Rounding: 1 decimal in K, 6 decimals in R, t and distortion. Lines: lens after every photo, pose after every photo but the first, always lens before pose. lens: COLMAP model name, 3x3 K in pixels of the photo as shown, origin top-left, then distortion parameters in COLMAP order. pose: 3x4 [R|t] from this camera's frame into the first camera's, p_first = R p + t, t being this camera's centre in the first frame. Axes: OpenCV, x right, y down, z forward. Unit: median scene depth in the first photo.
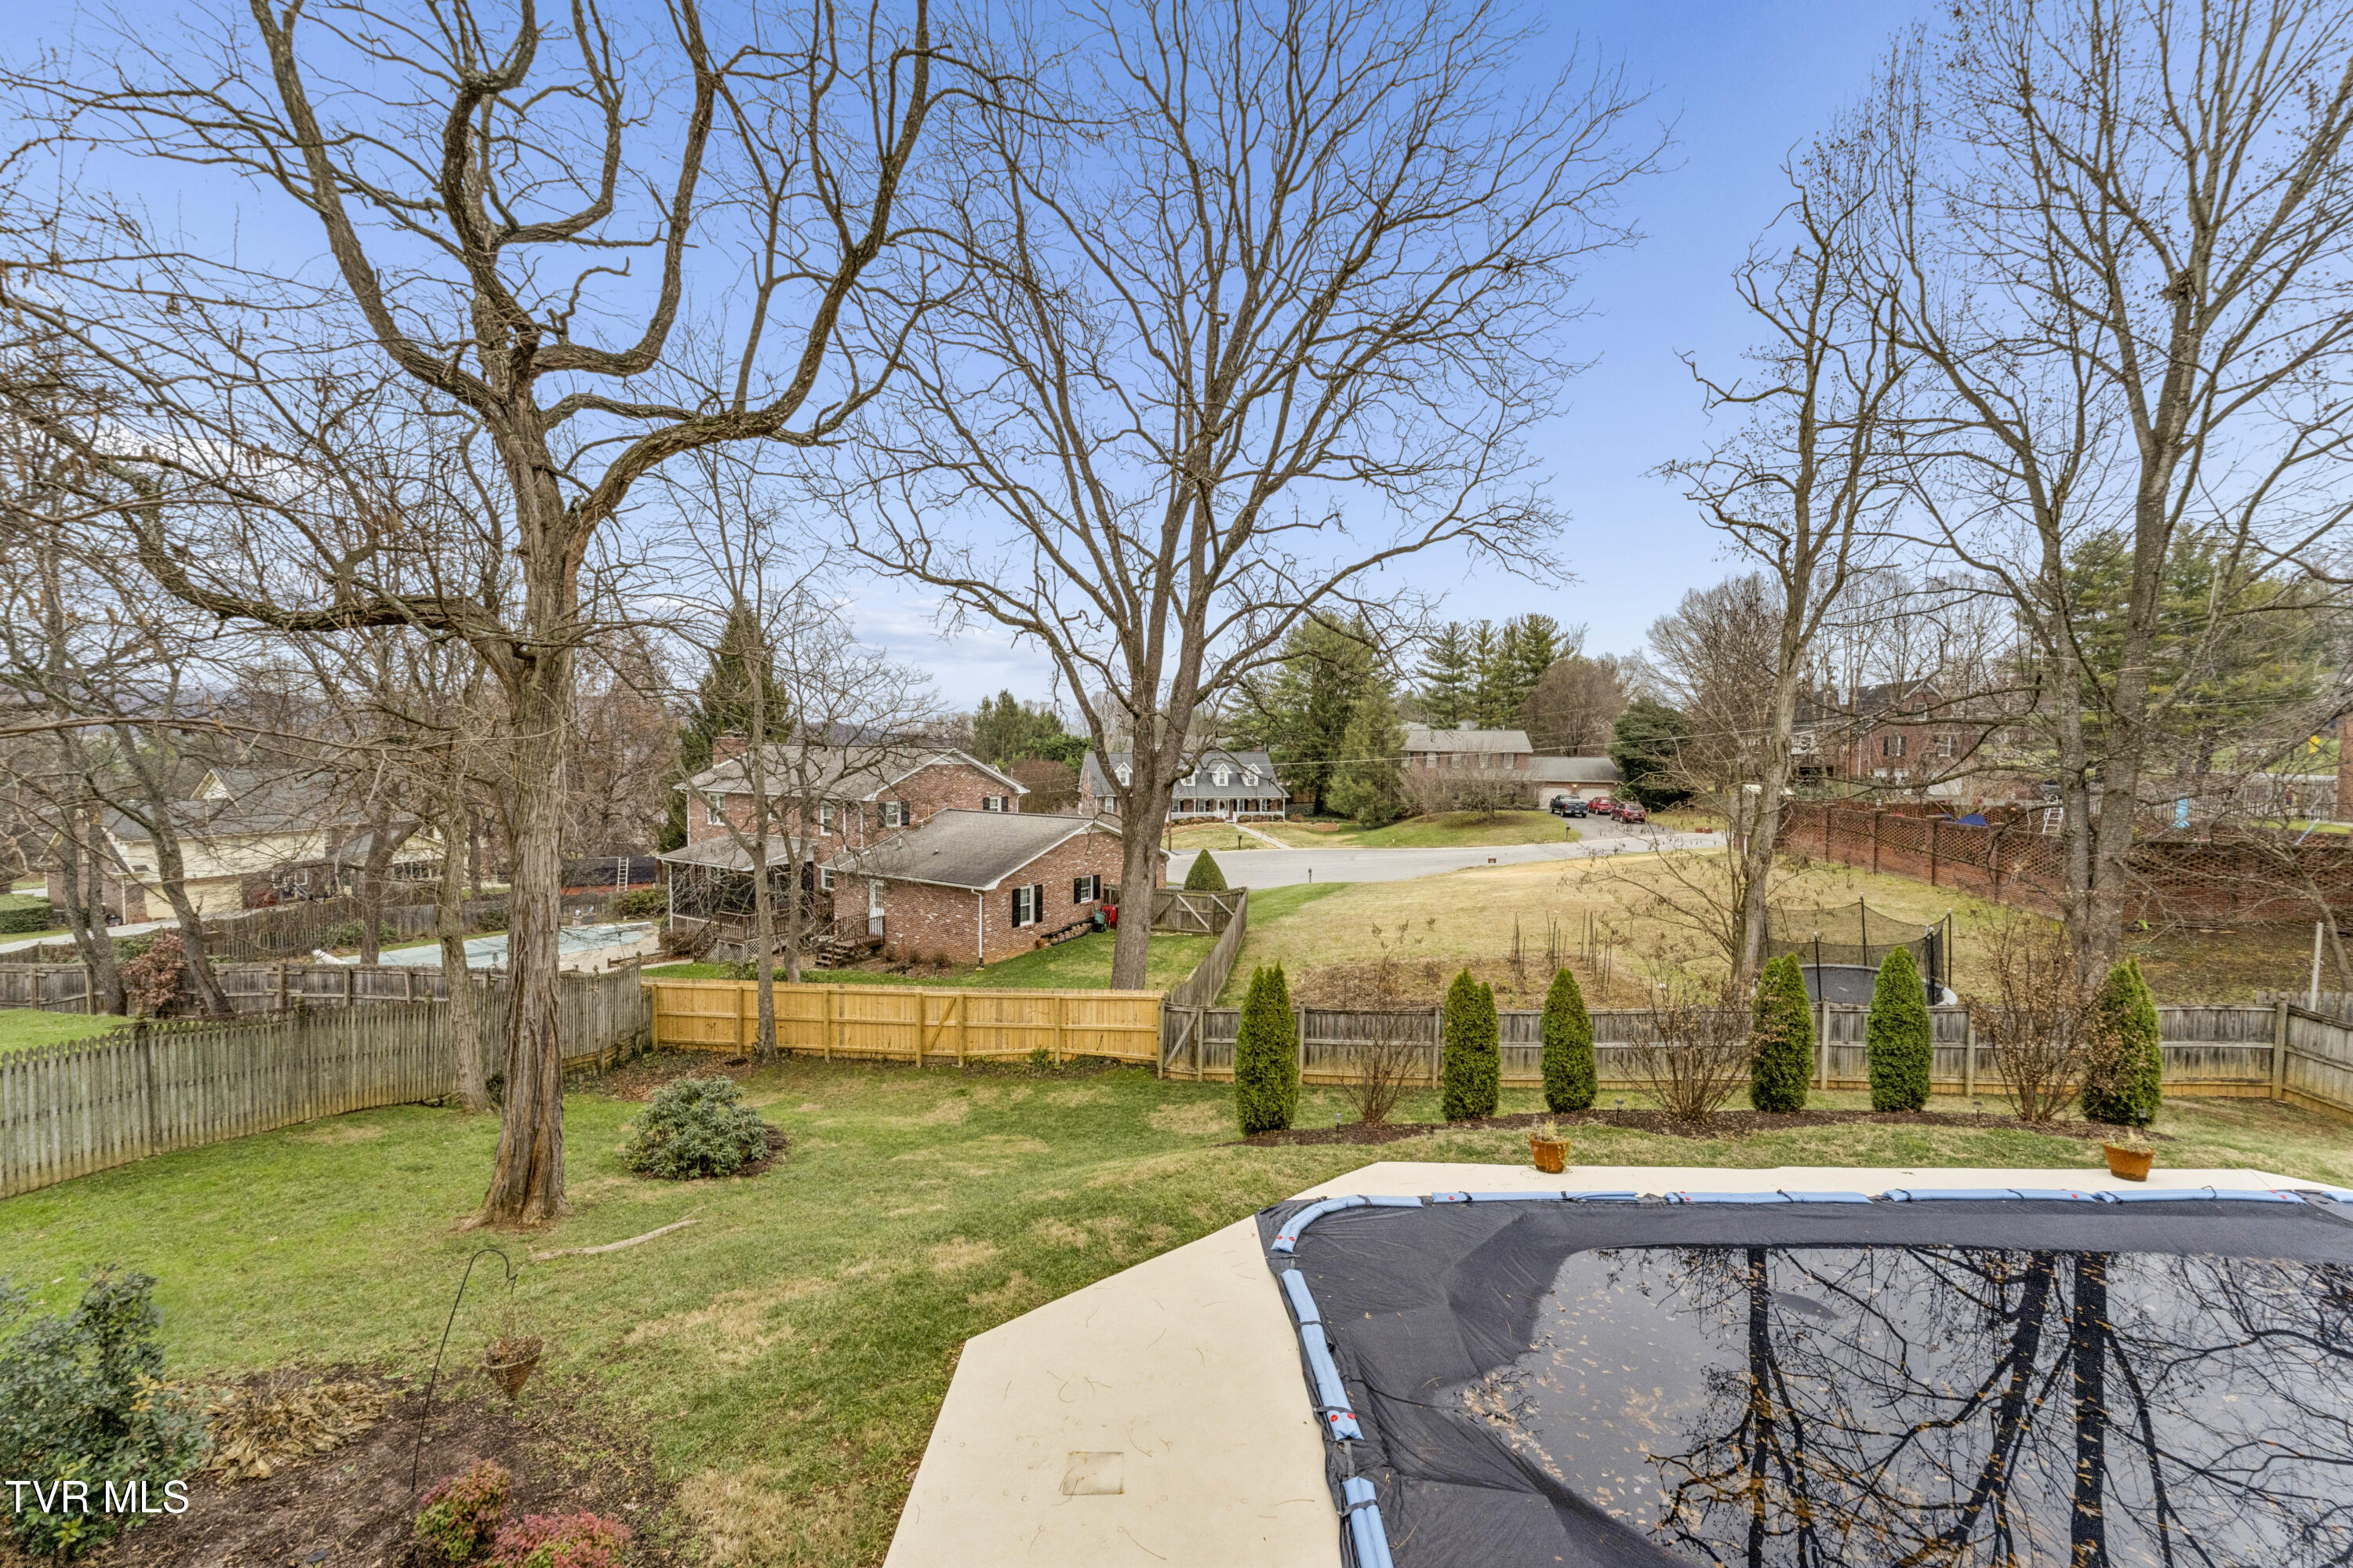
lens RADIAL K [[948.6, 0, 1176.5], [0, 948.6, 784.0], [0, 0, 1]] dist [0.000631, 0.000484]
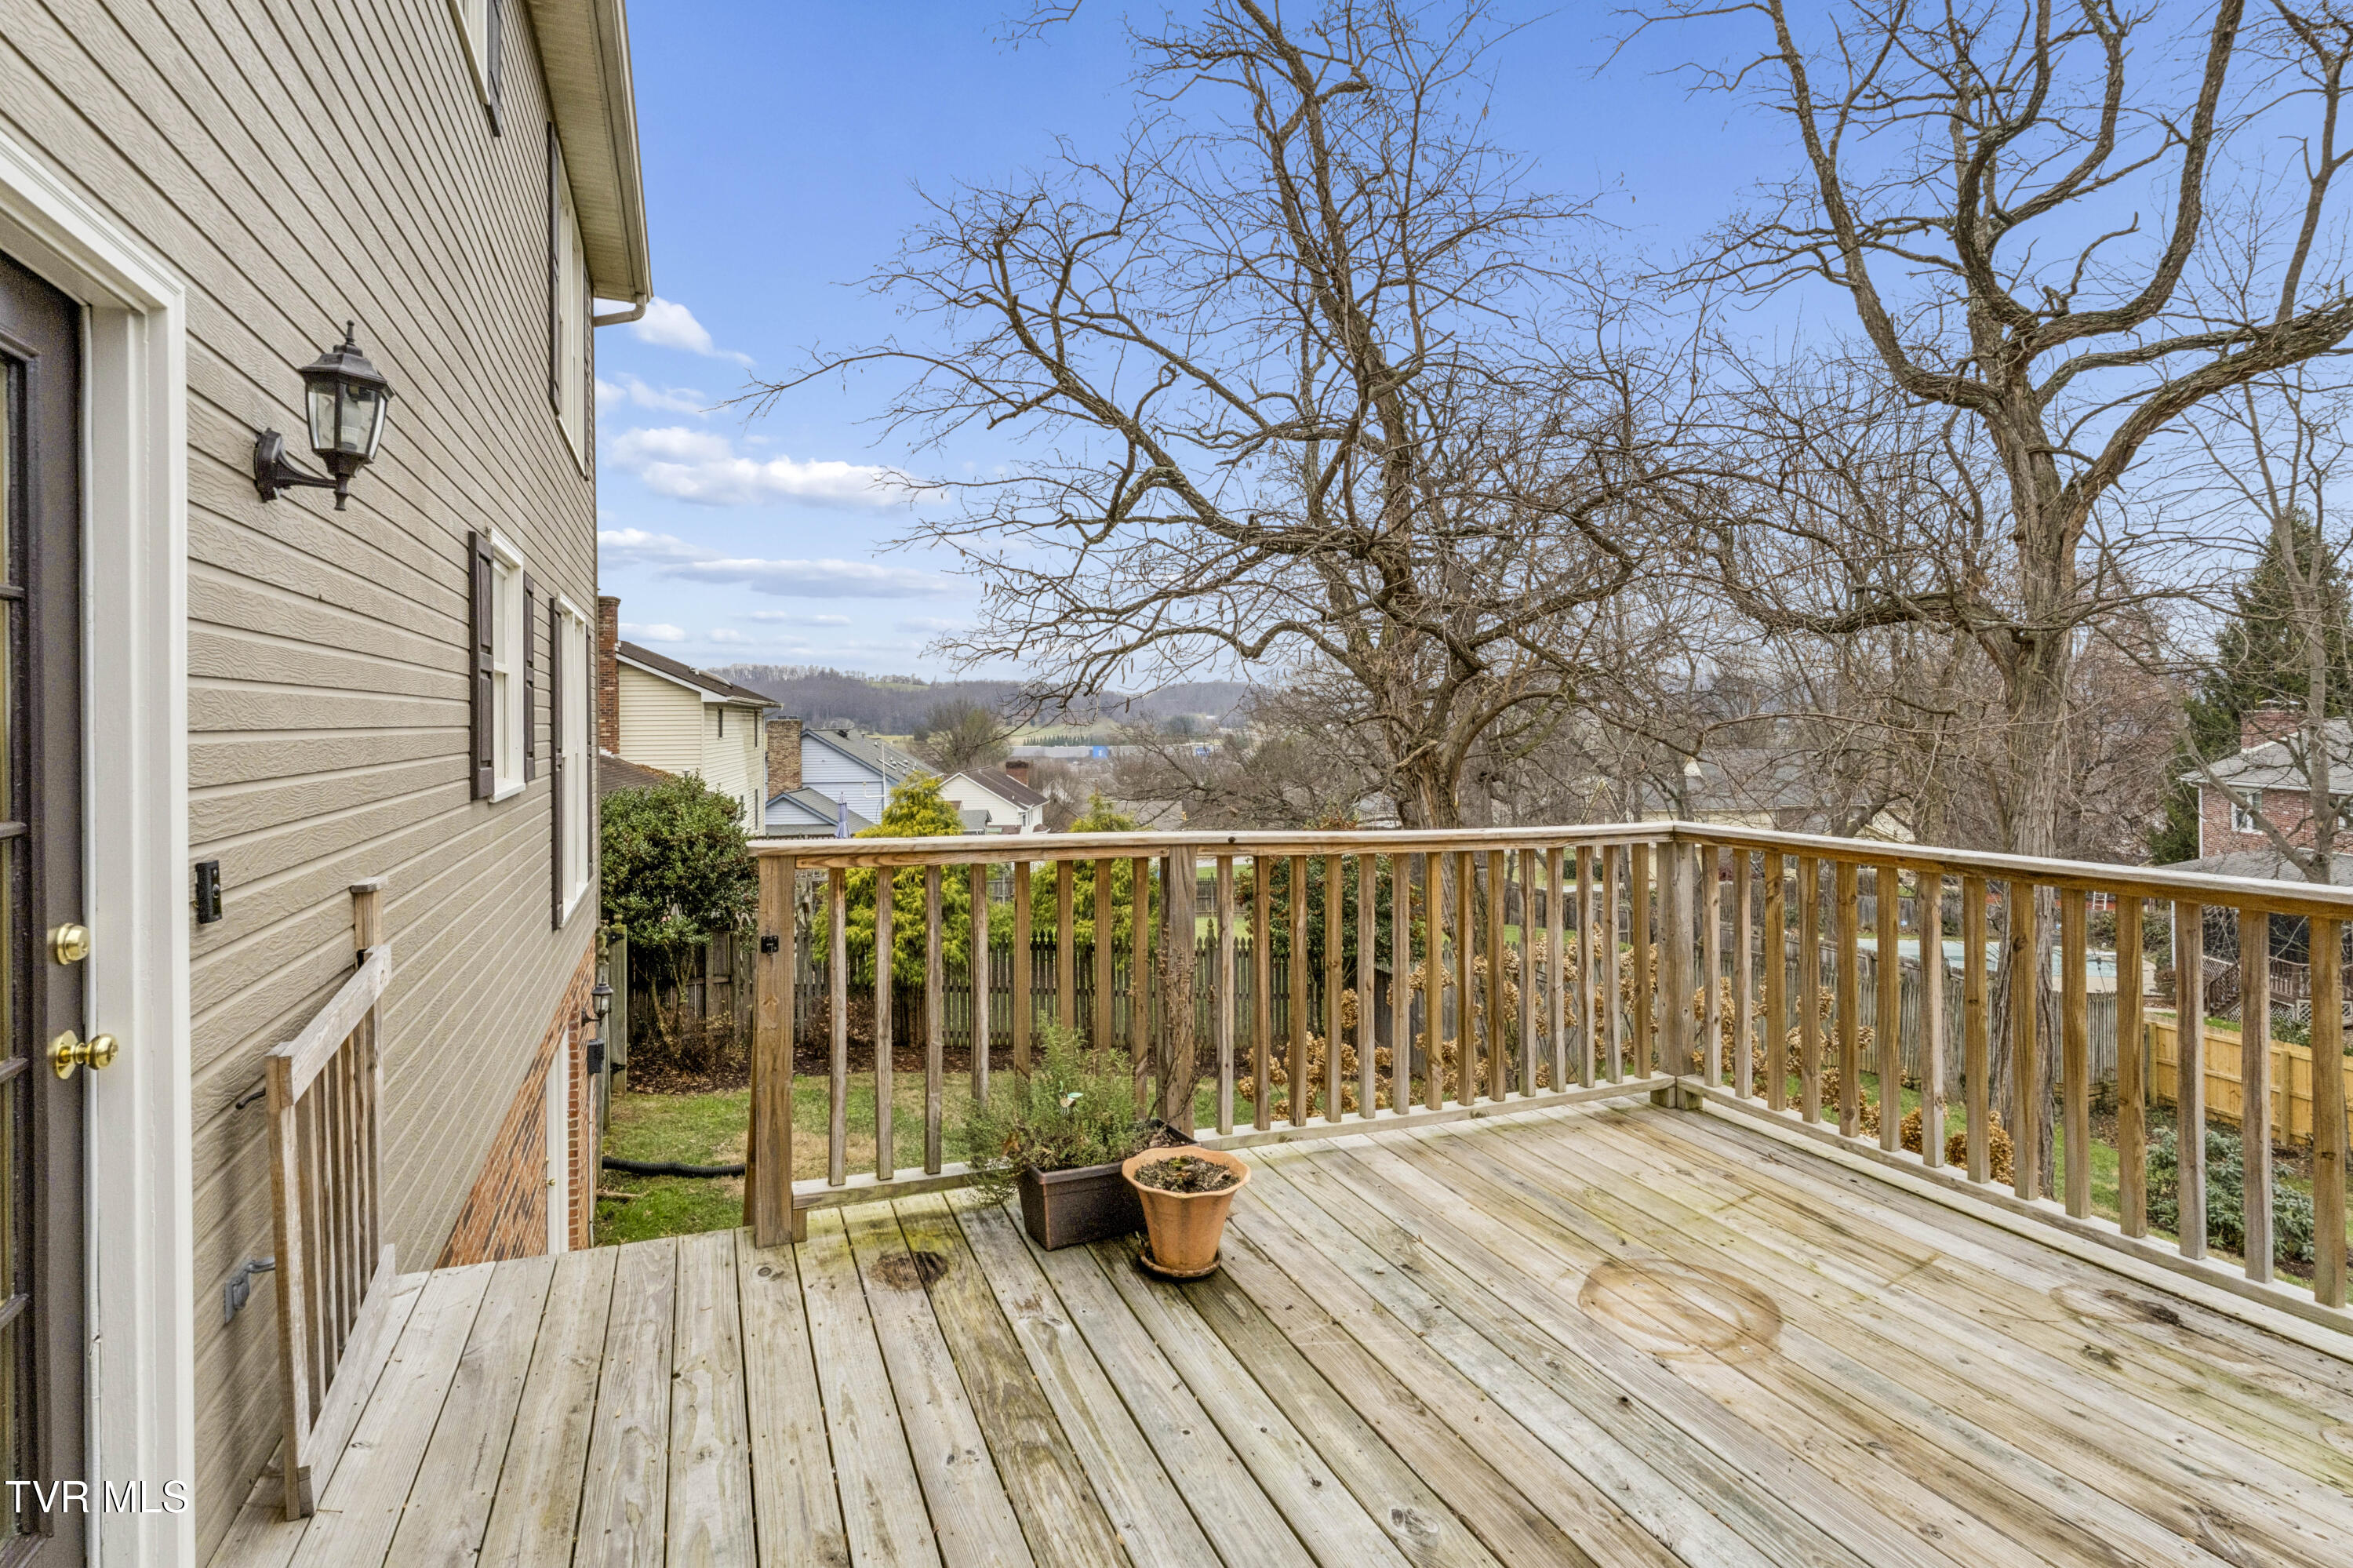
lens RADIAL K [[1180.3, 0, 1174.2], [0, 1180.3, 714.5], [0, 0, 1]] dist [-0.001548, -0.000416]
pose [[0.372401, -0.016987, -0.927916, 0.129615], [-0.027848, 0.999178, -0.029468, 0.007301], [0.927654, 0.036815, 0.371622, -0.272524]]
